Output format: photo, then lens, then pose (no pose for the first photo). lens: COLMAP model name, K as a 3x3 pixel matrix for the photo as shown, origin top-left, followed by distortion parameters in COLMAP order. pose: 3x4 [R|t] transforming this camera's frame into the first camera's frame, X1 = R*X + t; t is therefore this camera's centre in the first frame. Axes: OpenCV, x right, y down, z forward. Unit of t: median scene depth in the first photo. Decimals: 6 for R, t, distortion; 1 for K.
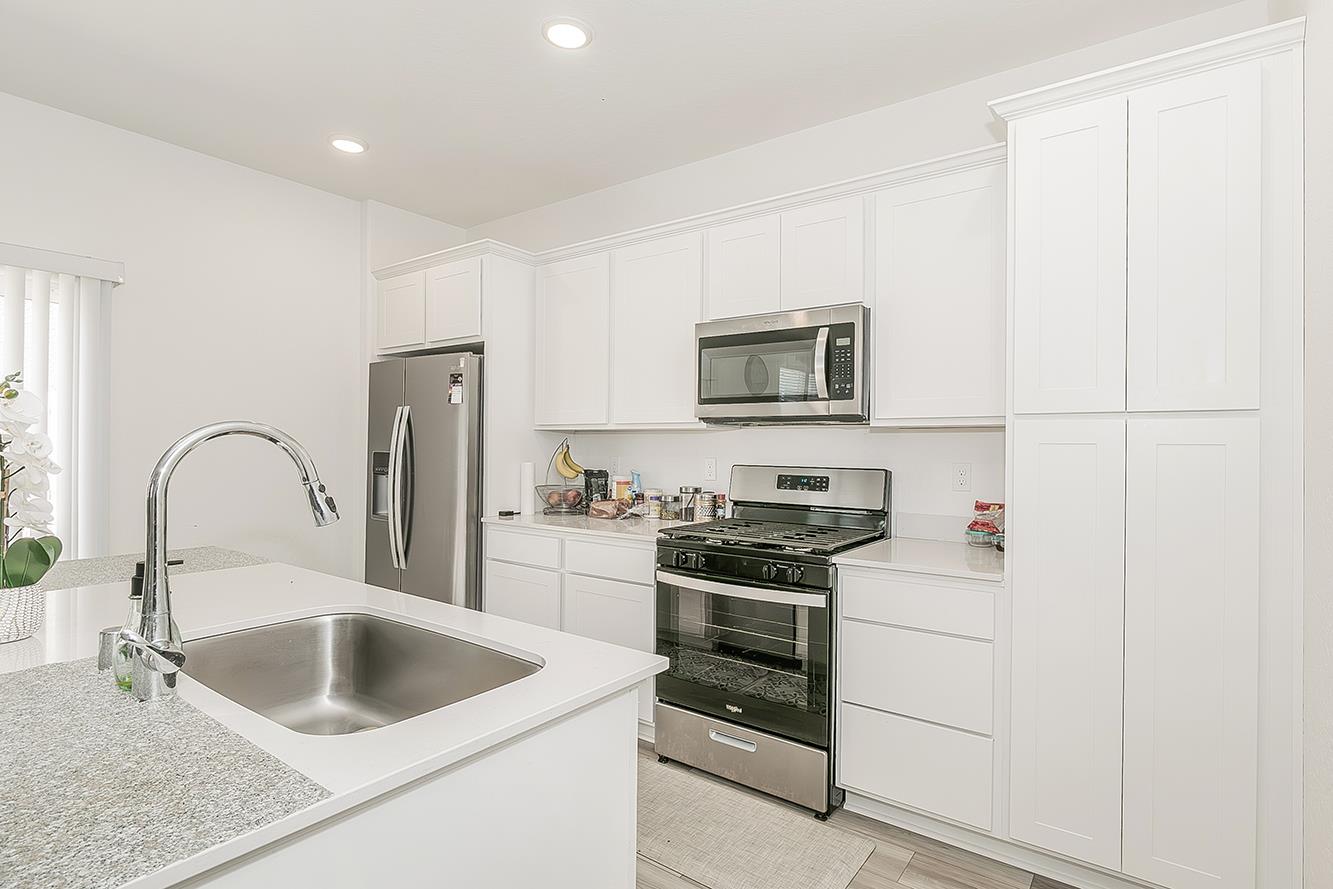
lens RADIAL K [[756.6, 0, 666.5], [0, 756.6, 444.5], [0, 0, 1]] dist [0.002627, 0.001387]
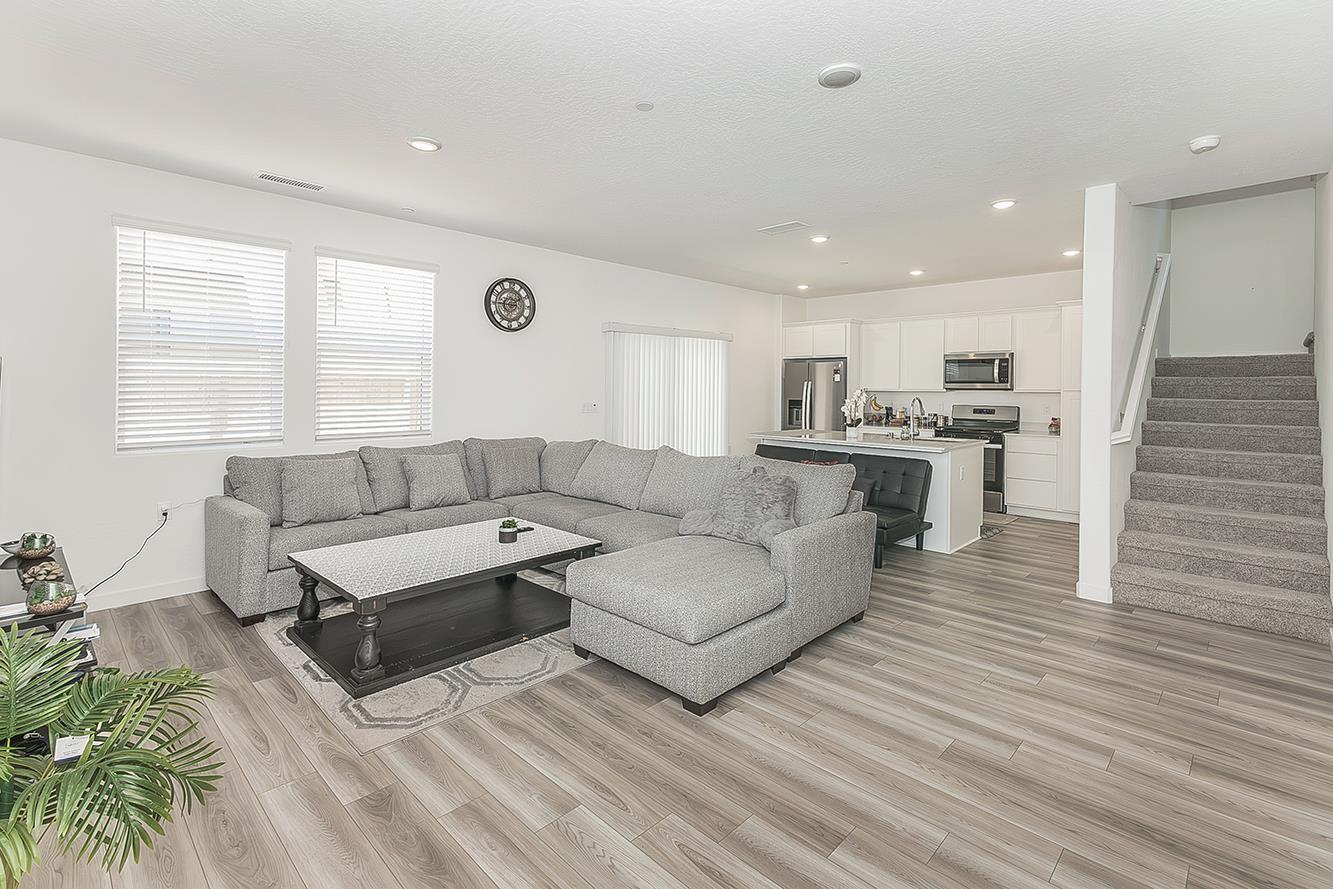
lens RADIAL K [[639.3, 0, 670.5], [0, 639.3, 394.8], [0, 0, 1]] dist [-0.000867, -0.000167]
pose [[0.989210, 0.002951, -0.146475, -0.629349], [-0.001945, 0.999974, 0.007011, -0.025768], [0.146492, -0.006650, 0.989190, -1.522820]]
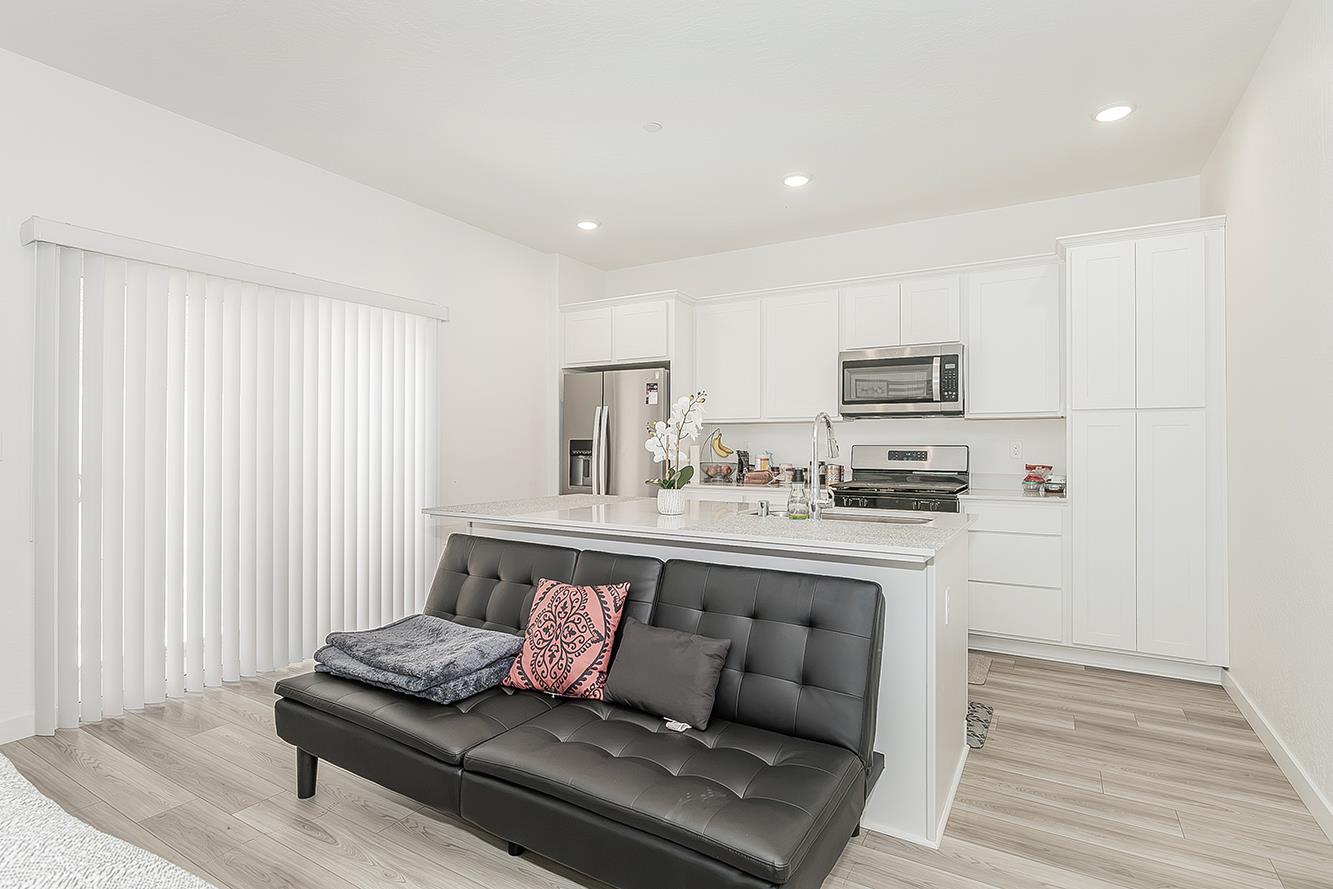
lens RADIAL K [[721.4, 0, 666.5], [0, 721.4, 444.5], [0, 0, 1]] dist [-0.000330, -0.000311]
pose [[0.995407, -0.001447, 0.095725, -0.460883], [0.001880, 0.999988, -0.004433, 0.033887], [-0.095718, 0.004593, 0.995398, -0.427191]]
